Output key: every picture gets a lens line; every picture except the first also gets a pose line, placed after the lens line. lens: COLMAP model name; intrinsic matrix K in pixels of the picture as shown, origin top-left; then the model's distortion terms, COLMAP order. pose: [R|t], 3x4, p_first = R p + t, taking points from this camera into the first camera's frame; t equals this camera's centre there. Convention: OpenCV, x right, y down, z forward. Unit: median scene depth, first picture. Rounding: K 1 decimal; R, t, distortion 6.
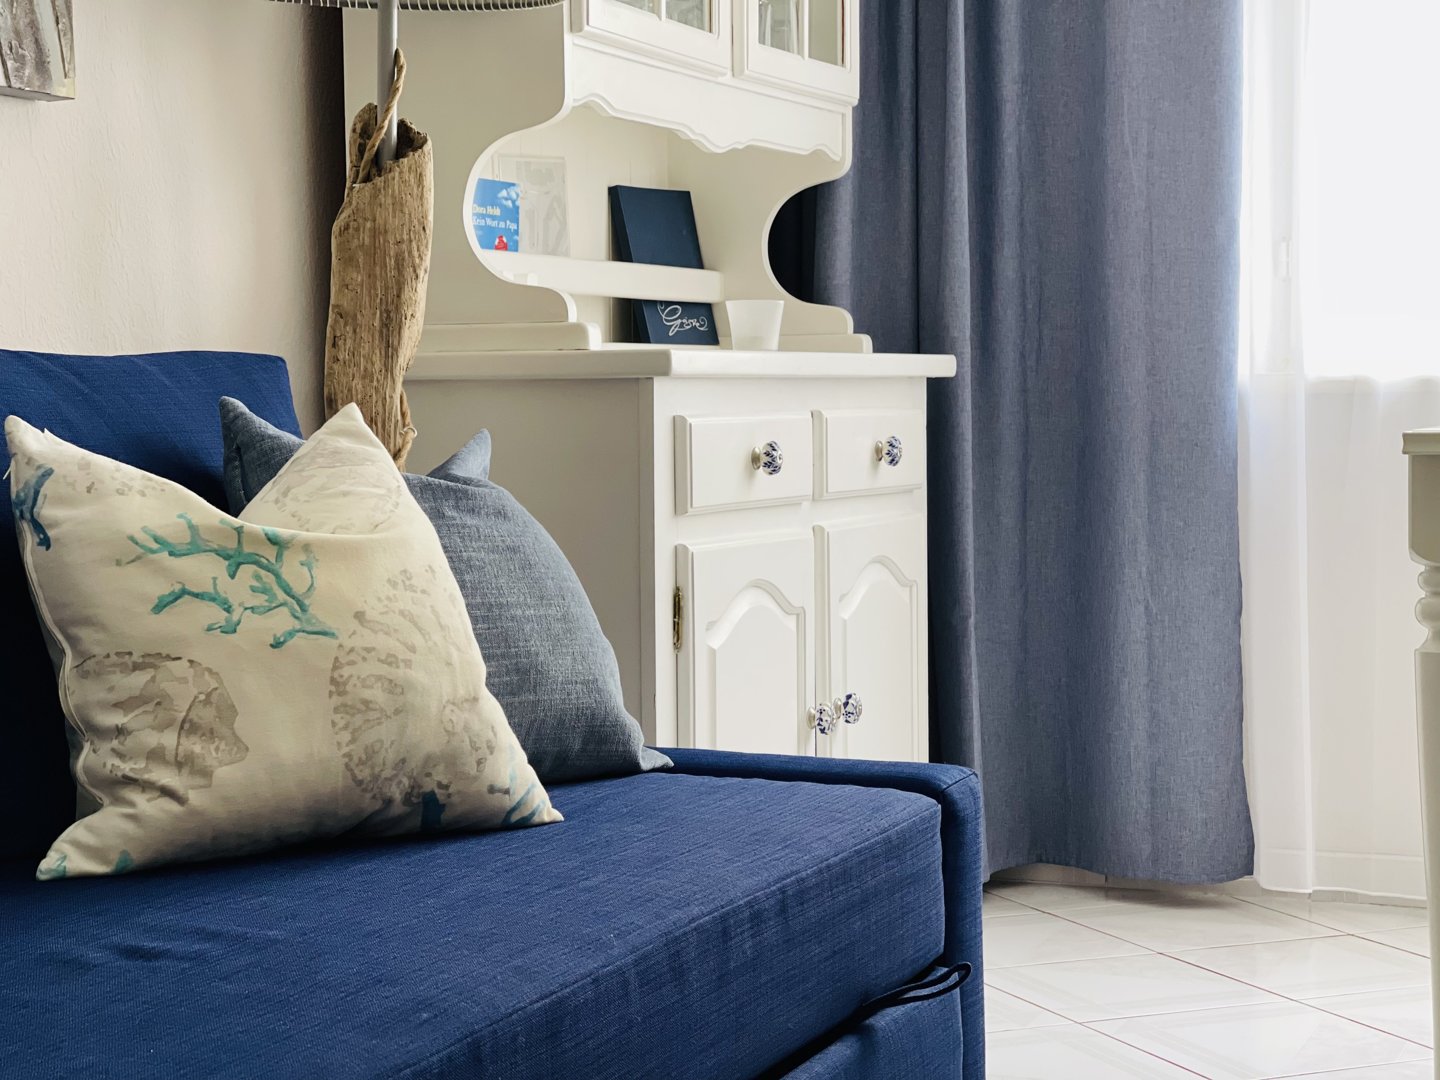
lens RADIAL K [[2753.8, 0, 720.0], [0, 2753.8, 540.0], [0, 0, 1]] dist [0.060161, 0.144276]
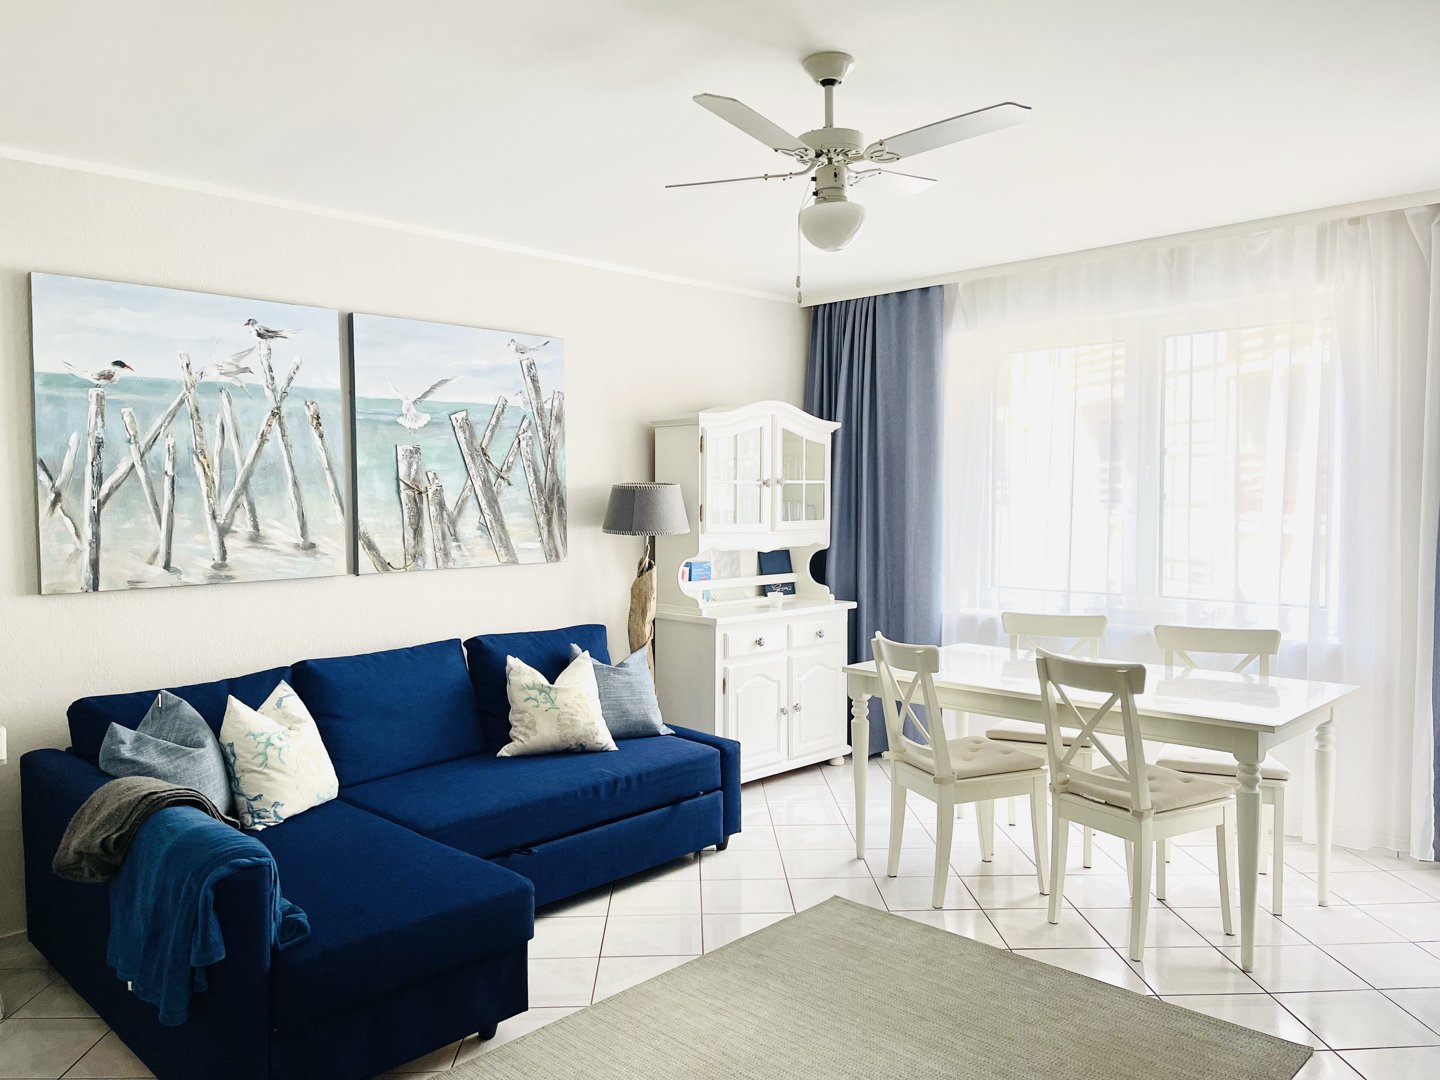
lens RADIAL K [[1087.3, 0, 720.0], [0, 1087.3, 540.0], [0, 0, 1]] dist [0.035560, 0.004979]
pose [[0.932384, 0.021270, -0.360842, 0.746284], [-0.024841, 0.999678, -0.005260, -0.239607], [0.360614, 0.013868, 0.932612, -0.606491]]
